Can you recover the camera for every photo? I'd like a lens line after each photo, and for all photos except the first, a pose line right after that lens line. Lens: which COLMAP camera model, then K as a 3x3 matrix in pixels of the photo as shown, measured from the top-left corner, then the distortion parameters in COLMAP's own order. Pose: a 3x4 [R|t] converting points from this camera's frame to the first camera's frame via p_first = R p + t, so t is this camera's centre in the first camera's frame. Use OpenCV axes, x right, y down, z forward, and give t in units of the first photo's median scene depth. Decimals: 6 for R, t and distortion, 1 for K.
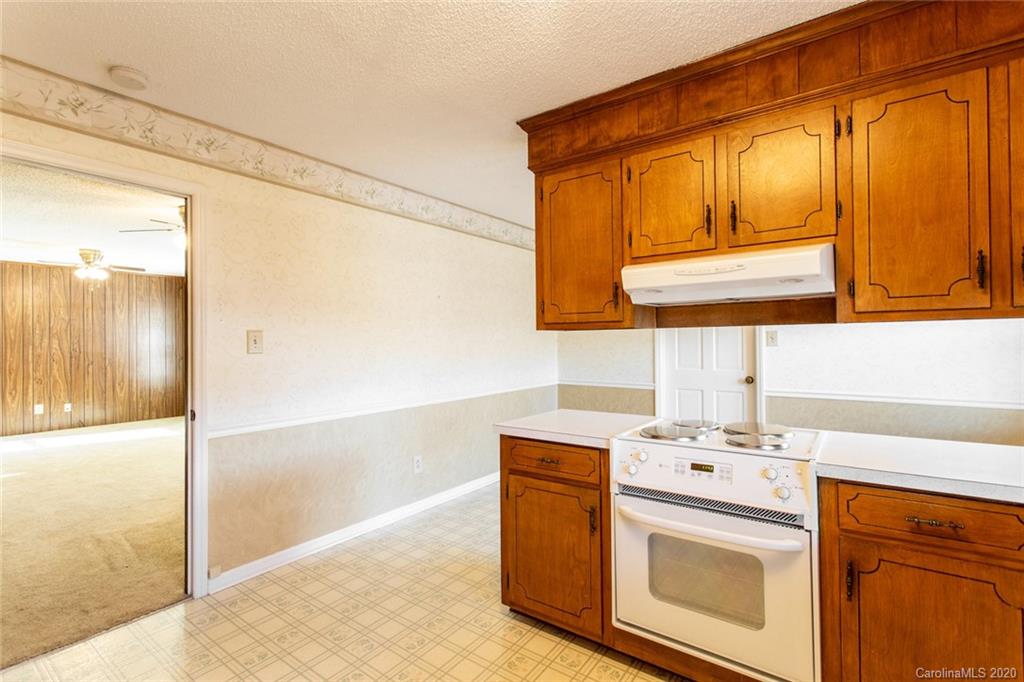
lens RADIAL K [[482.1, 0, 503.9], [0, 482.1, 337.3], [0, 0, 1]] dist [0.001283, 0.000095]
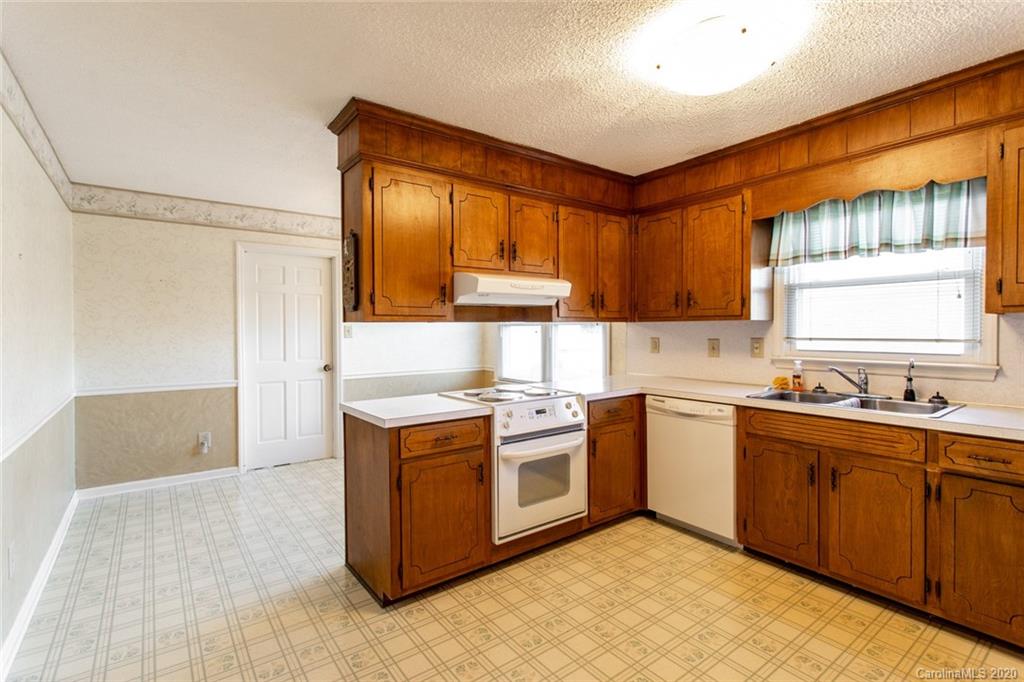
lens RADIAL K [[482.1, 0, 503.9], [0, 482.1, 337.3], [0, 0, 1]] dist [0.001283, 0.000095]
pose [[0.291001, -0.007155, 0.956696, -0.959772], [-0.002946, 0.999961, 0.008375, 0.010532], [-0.956718, -0.005256, 0.290969, 0.548884]]
